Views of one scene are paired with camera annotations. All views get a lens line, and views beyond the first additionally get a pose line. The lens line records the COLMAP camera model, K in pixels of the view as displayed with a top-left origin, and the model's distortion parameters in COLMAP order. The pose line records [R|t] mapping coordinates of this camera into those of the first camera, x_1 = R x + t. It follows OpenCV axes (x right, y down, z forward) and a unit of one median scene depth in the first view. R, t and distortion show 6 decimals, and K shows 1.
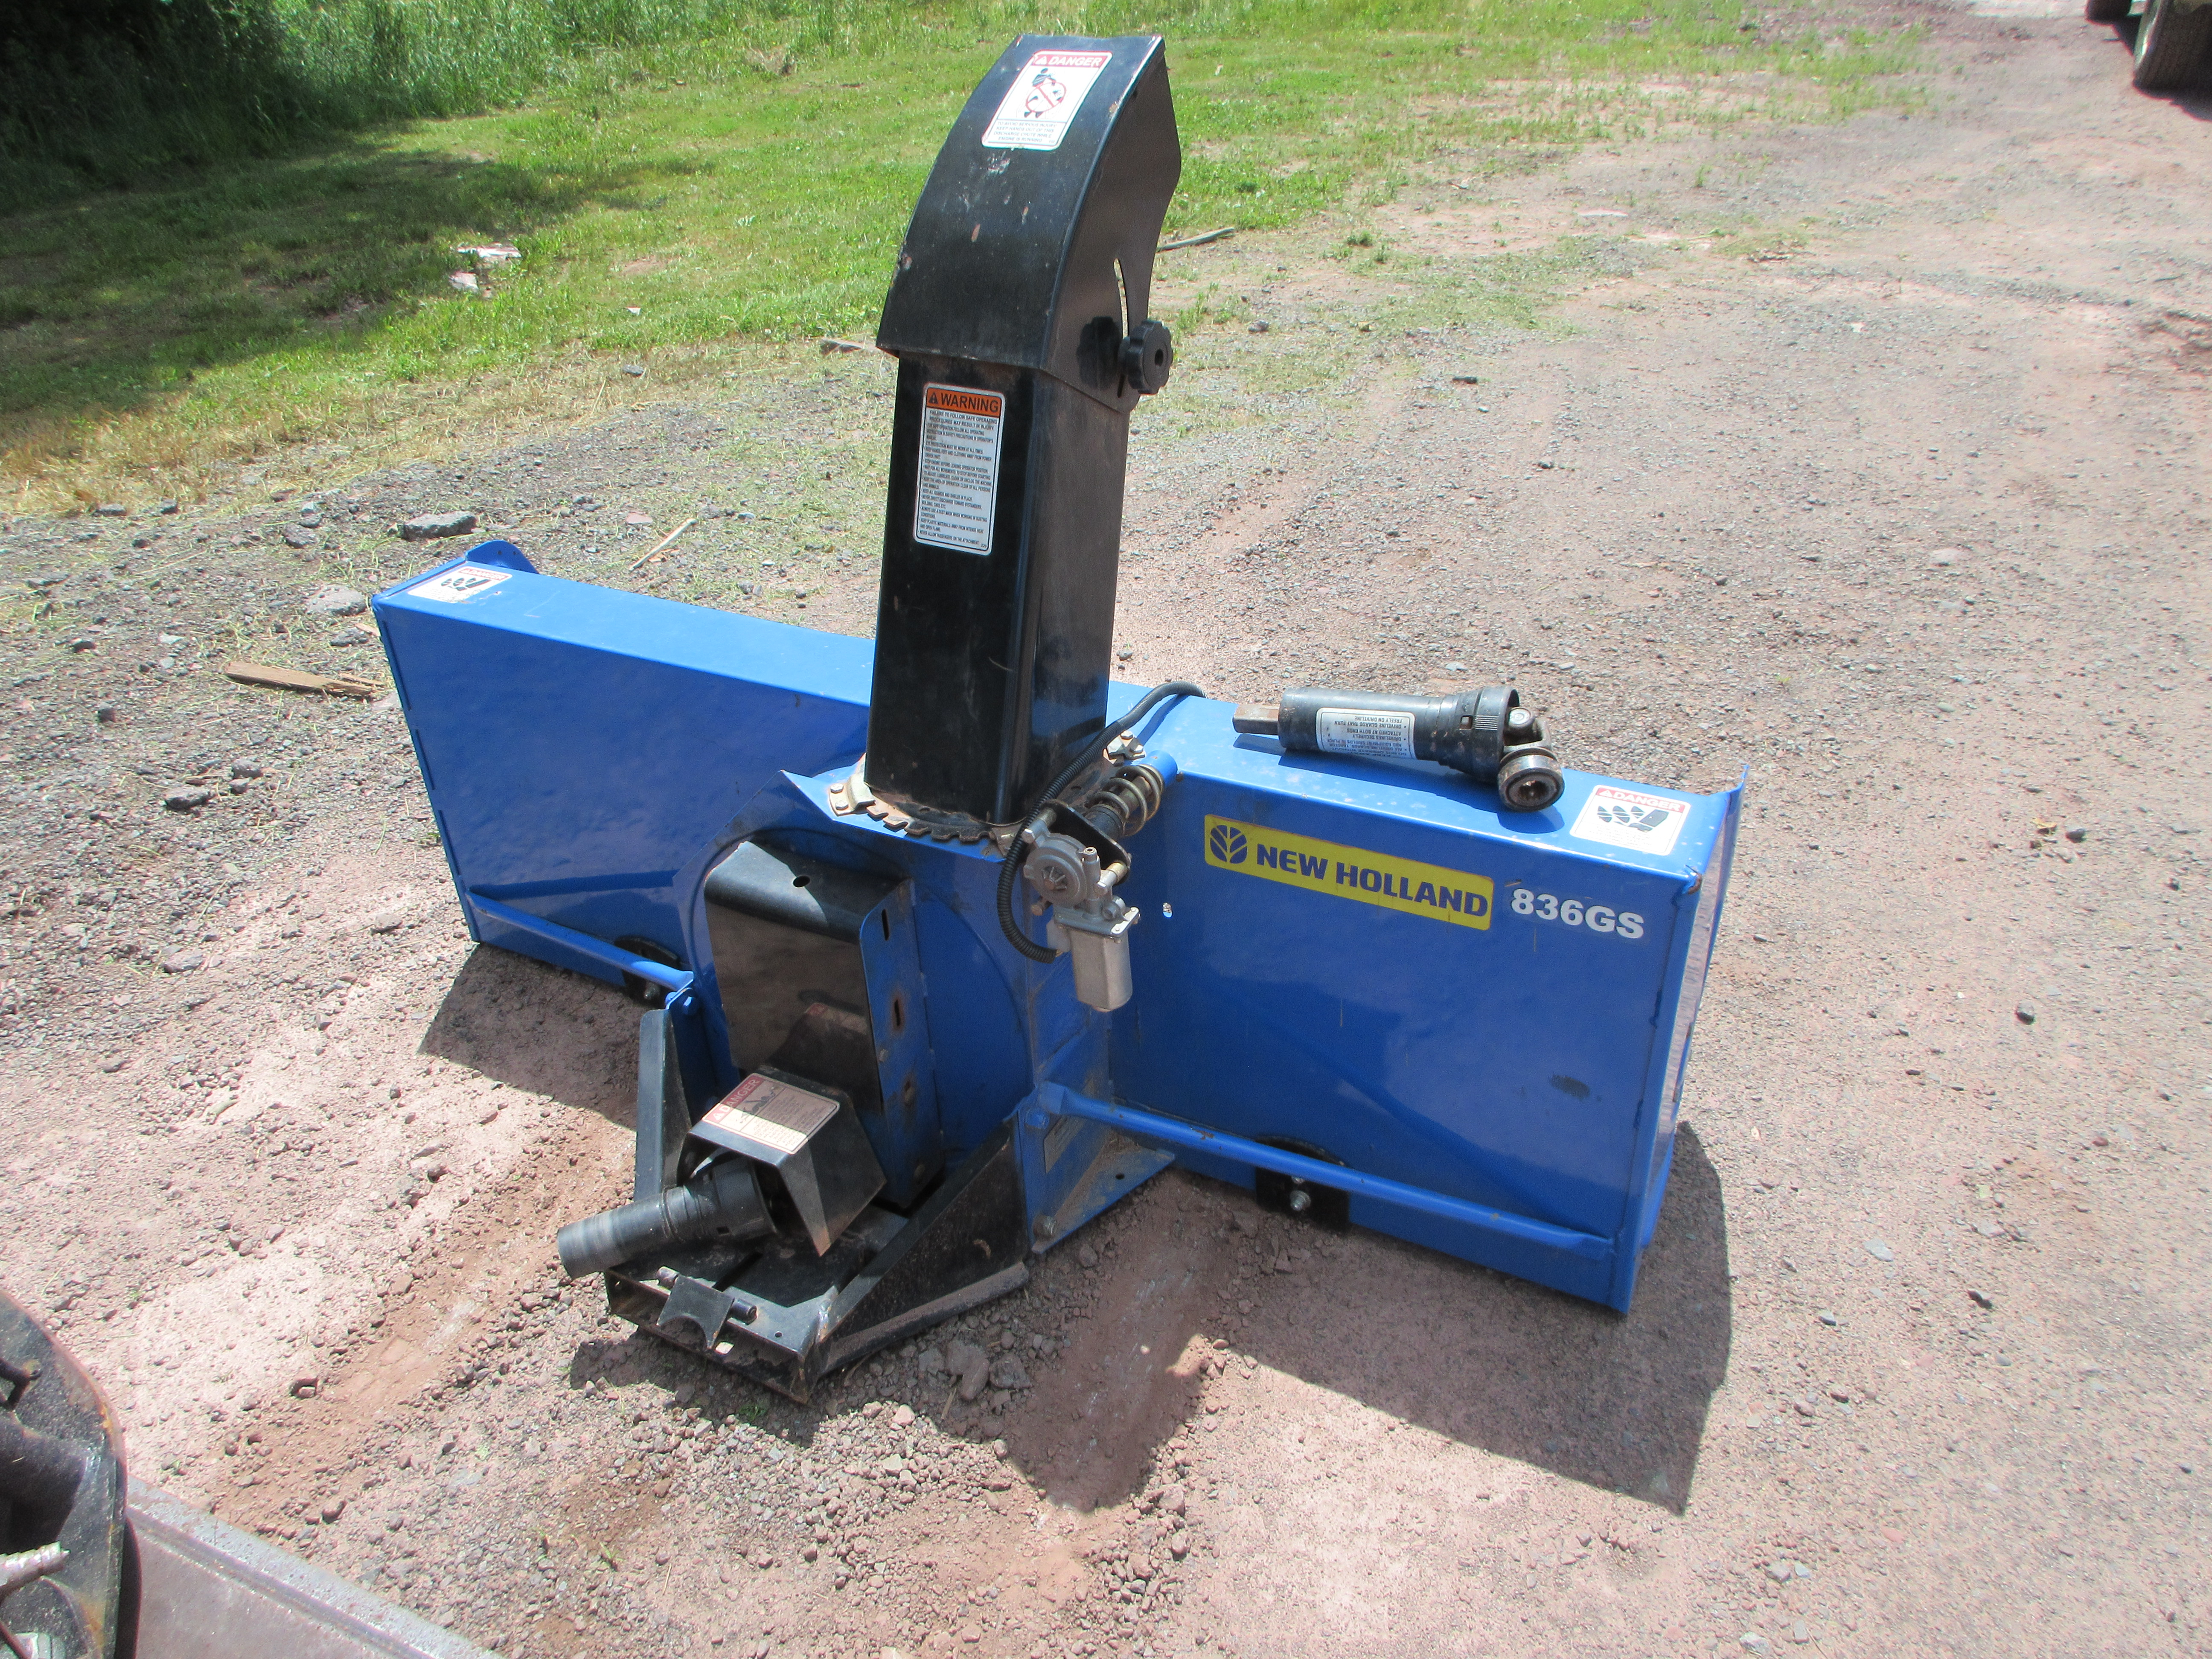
lens RADIAL K [[1632.9, 0, 1097.2], [0, 1632.9, 802.1], [0, 0, 1]] dist [-0.013144, 0.005043]
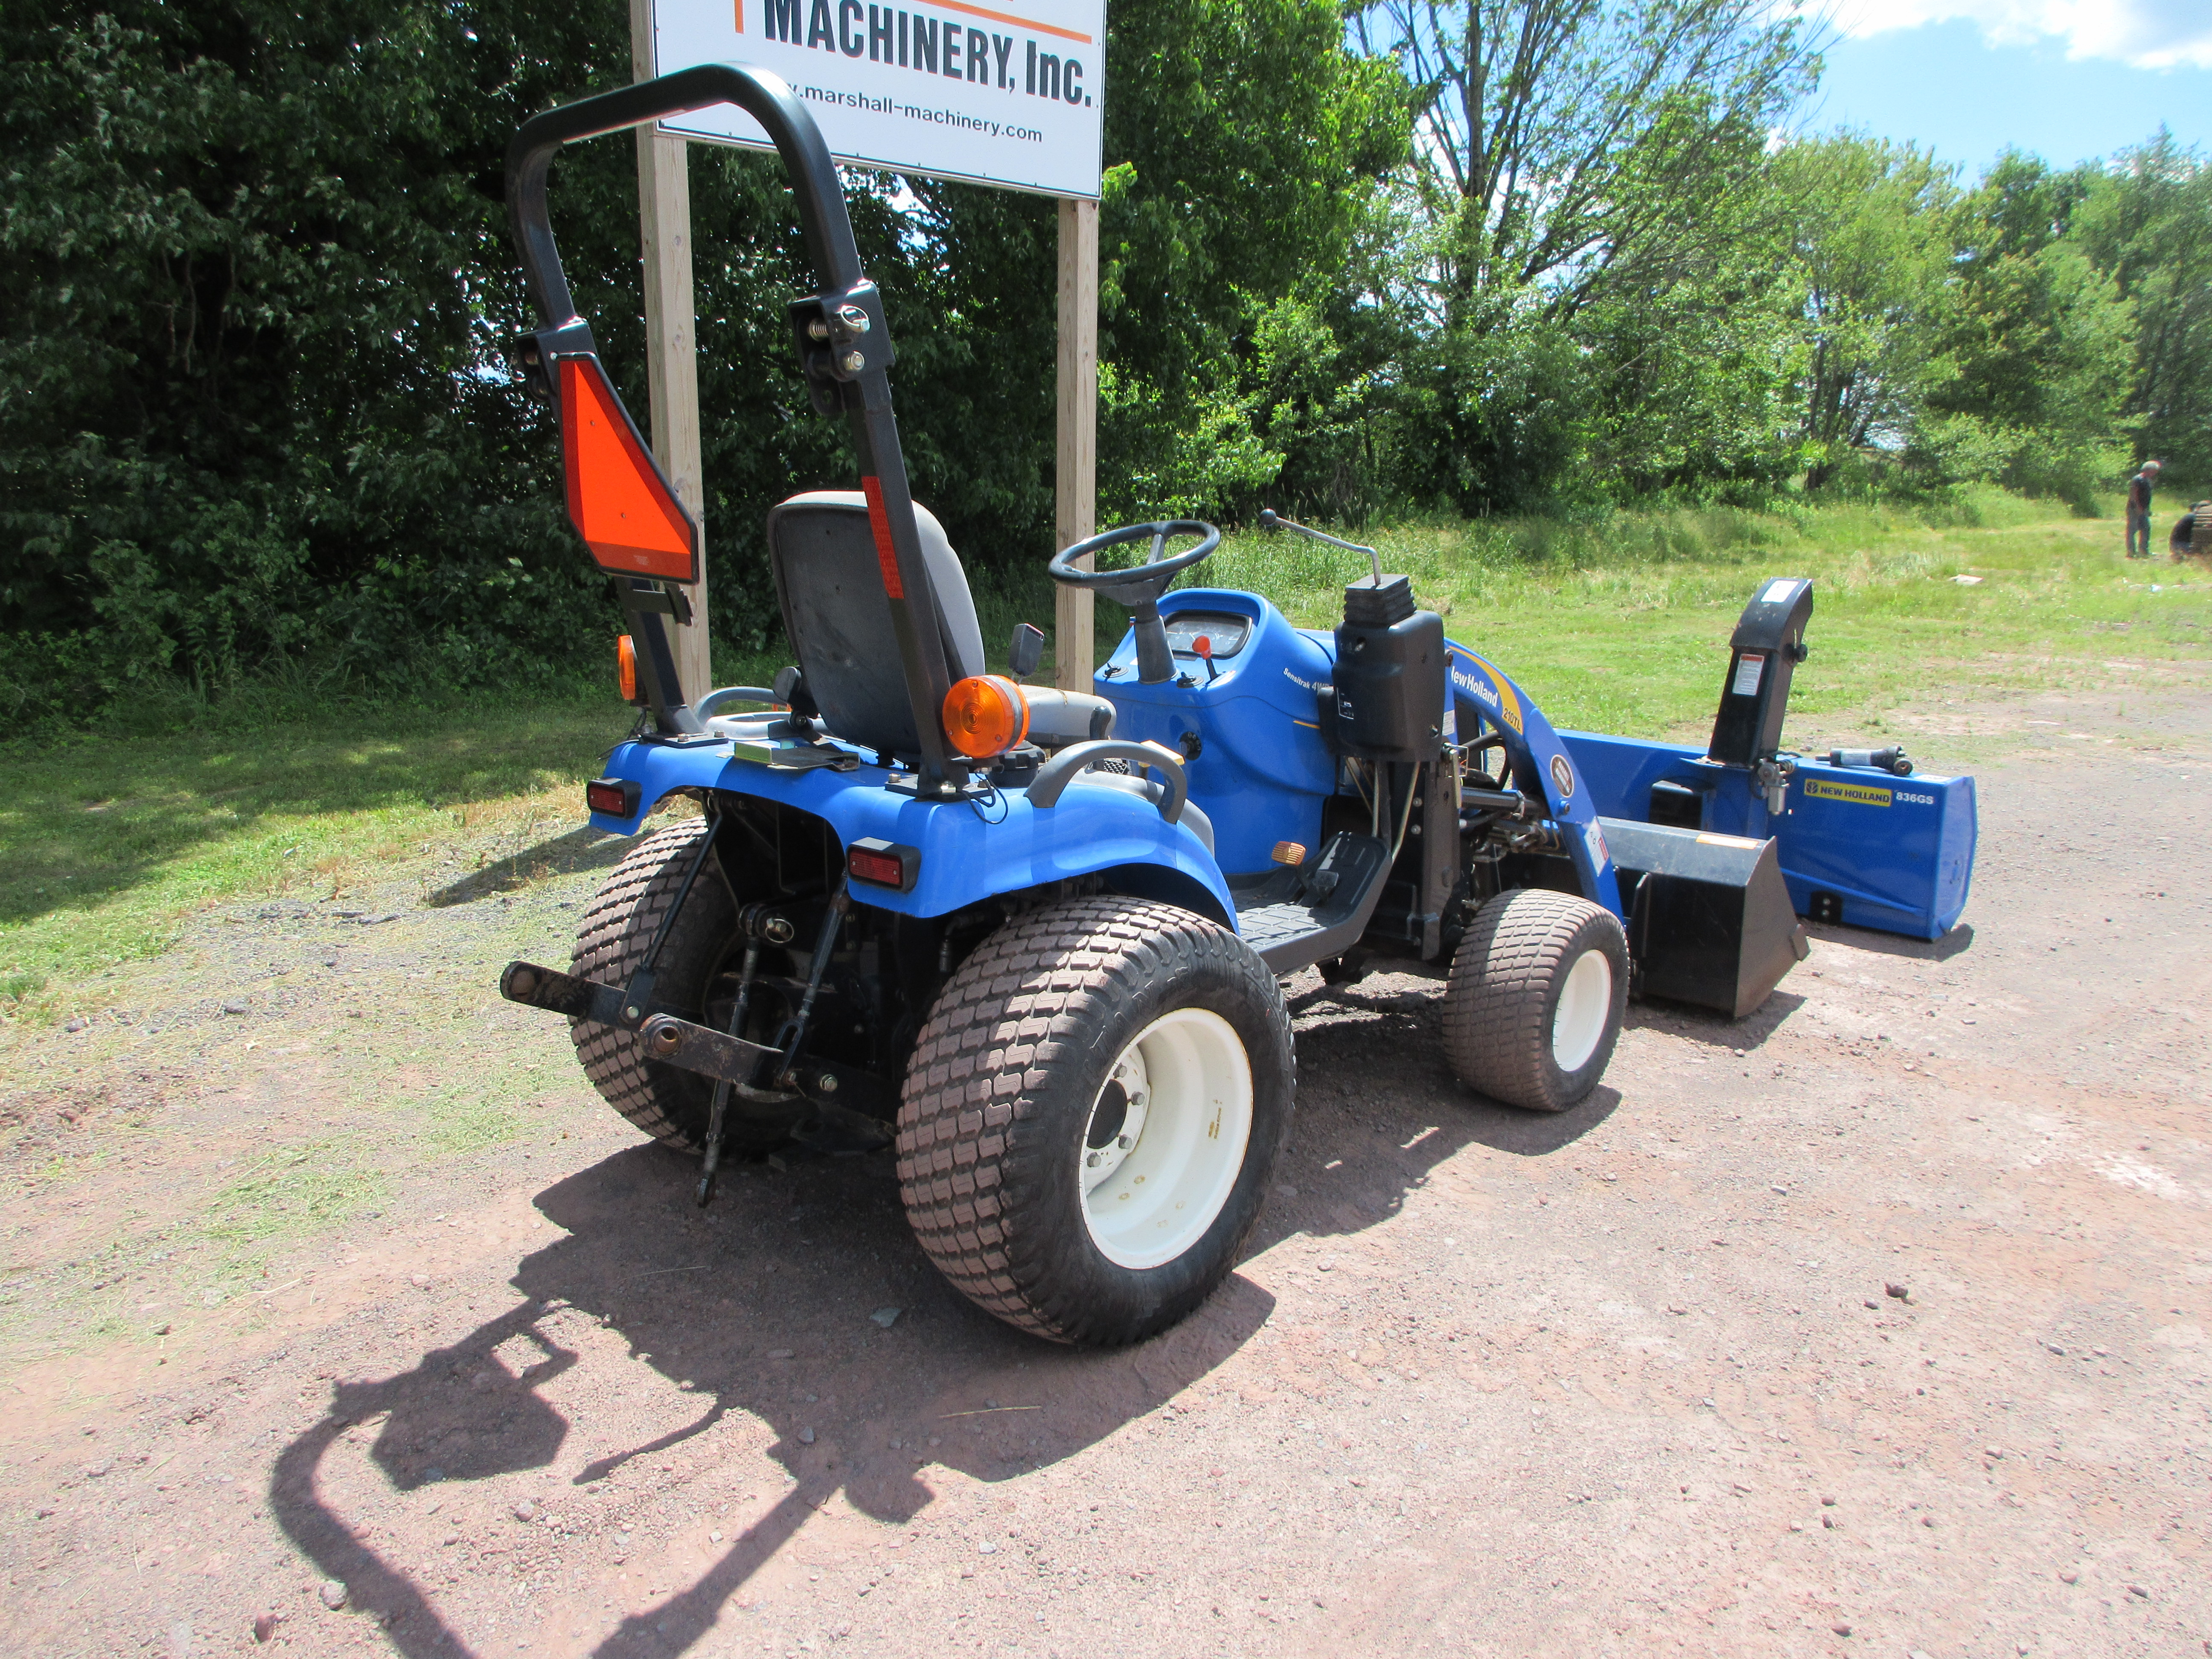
lens RADIAL K [[1632.9, 0, 1097.2], [0, 1632.9, 802.1], [0, 0, 1]] dist [-0.013144, 0.005043]
pose [[0.950199, 0.101981, -0.294484, -0.364582], [-0.188703, 0.940298, -0.283251, 1.404235], [0.248017, 0.324715, 0.912715, -2.705775]]
